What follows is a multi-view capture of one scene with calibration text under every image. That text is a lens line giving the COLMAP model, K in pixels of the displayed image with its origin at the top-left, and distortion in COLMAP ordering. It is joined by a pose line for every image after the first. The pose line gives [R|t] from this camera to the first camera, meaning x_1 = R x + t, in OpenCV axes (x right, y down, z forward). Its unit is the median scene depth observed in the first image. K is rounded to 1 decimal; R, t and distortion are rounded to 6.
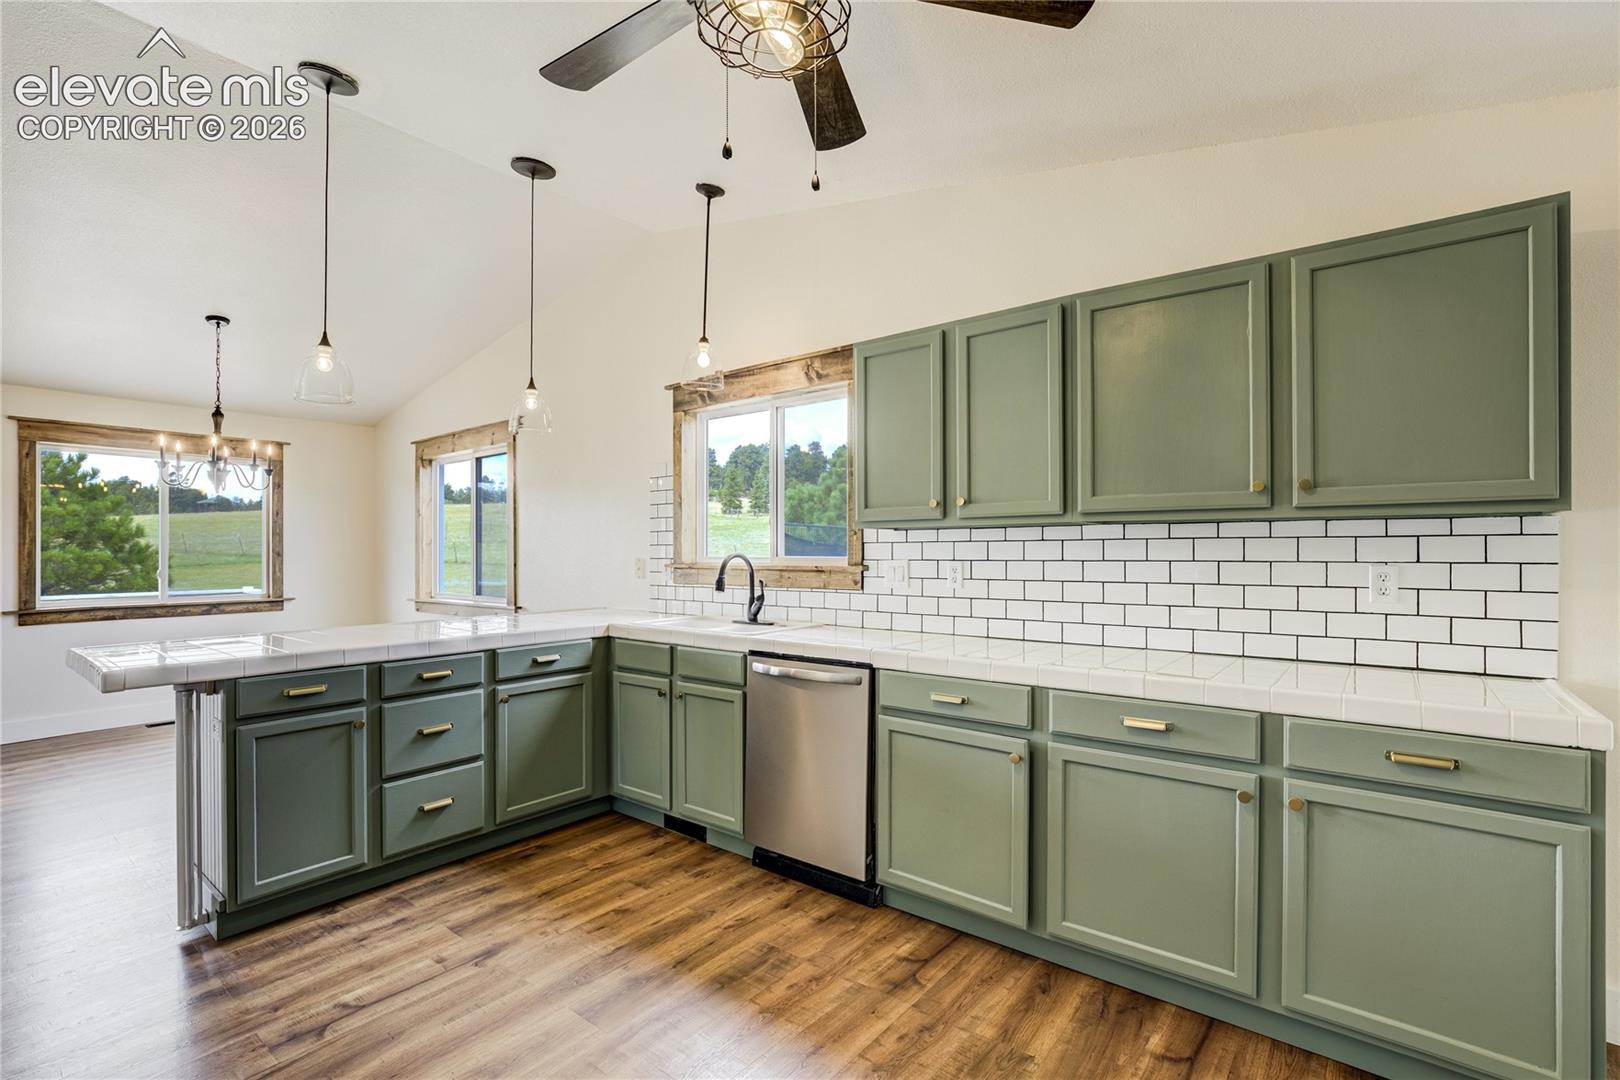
lens RADIAL K [[758.8, 0, 801.1], [0, 758.8, 547.3], [0, 0, 1]] dist [-0.011014, 0.000409]
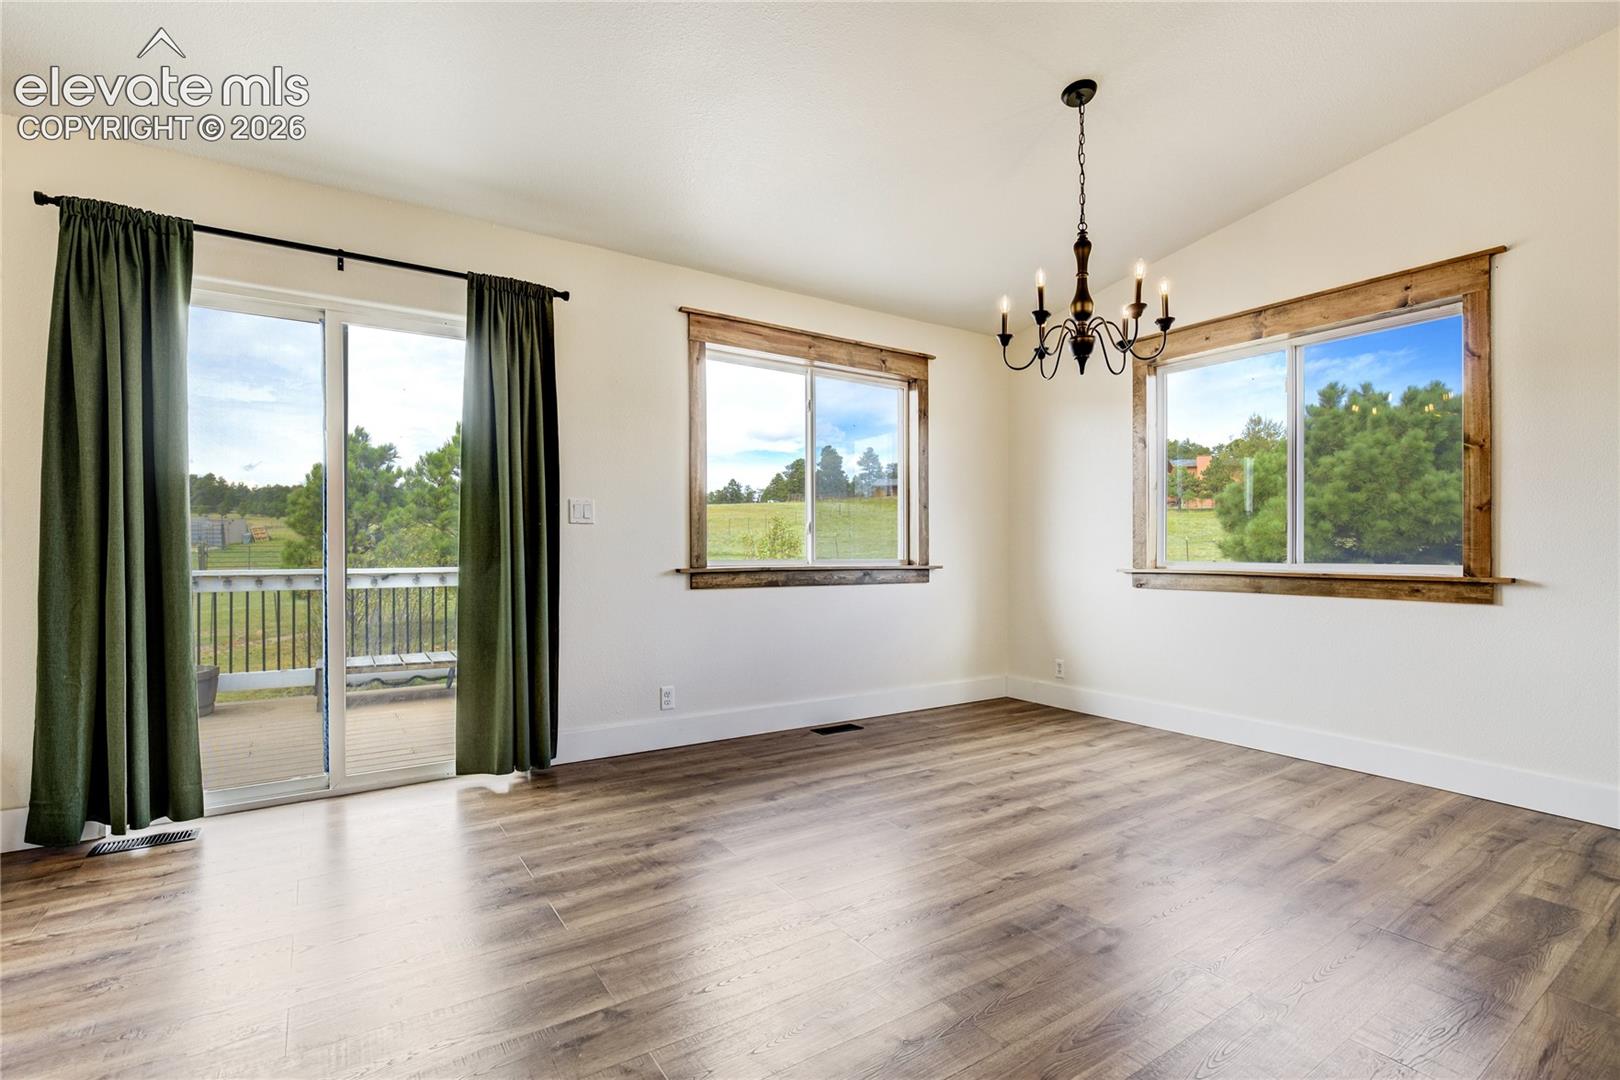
lens RADIAL K [[758.8, 0, 818.8], [0, 758.8, 548.1], [0, 0, 1]] dist [-0.011014, 0.000409]
pose [[0.959801, 0.014143, -0.280324, -0.803035], [-0.013637, 0.999900, 0.003753, 0.067097], [0.280349, 0.000221, 0.959898, 0.357823]]
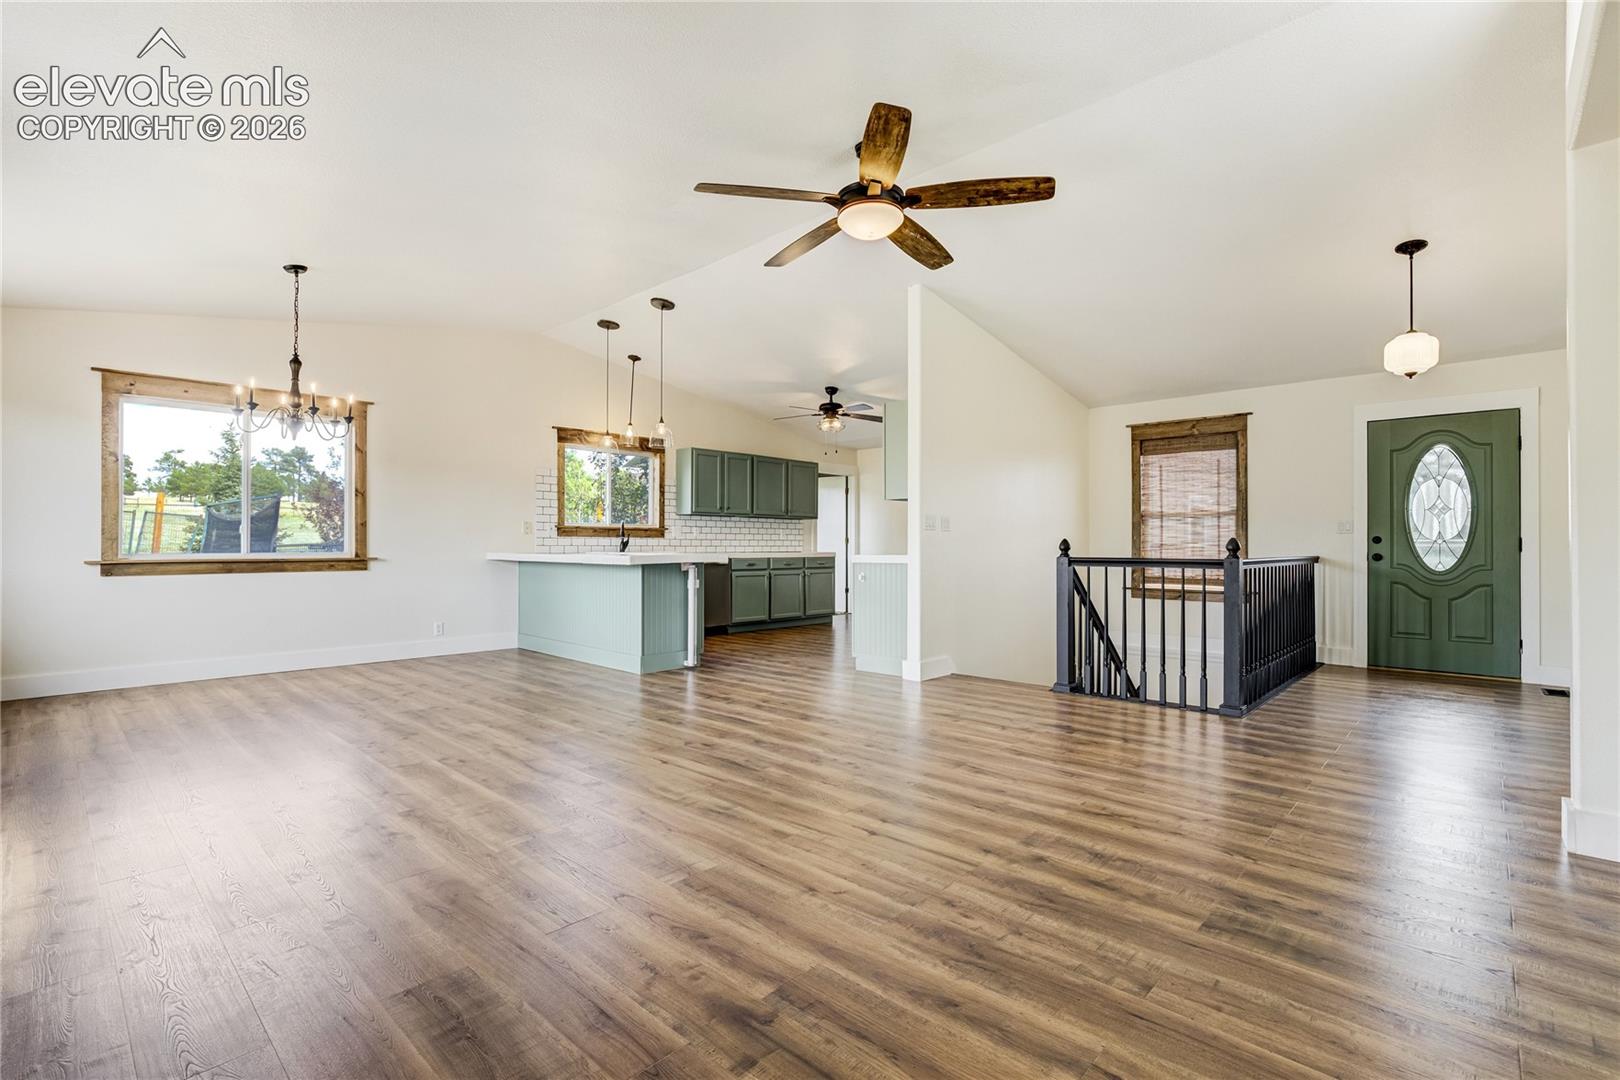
lens RADIAL K [[758.8, 0, 806.8], [0, 758.8, 540.5], [0, 0, 1]] dist [-0.011014, 0.000409]
pose [[0.076703, 0.017886, 0.996894, -1.721751], [-0.002152, 0.999840, -0.017773, 0.078828], [-0.997052, -0.000782, 0.076729, 0.241545]]
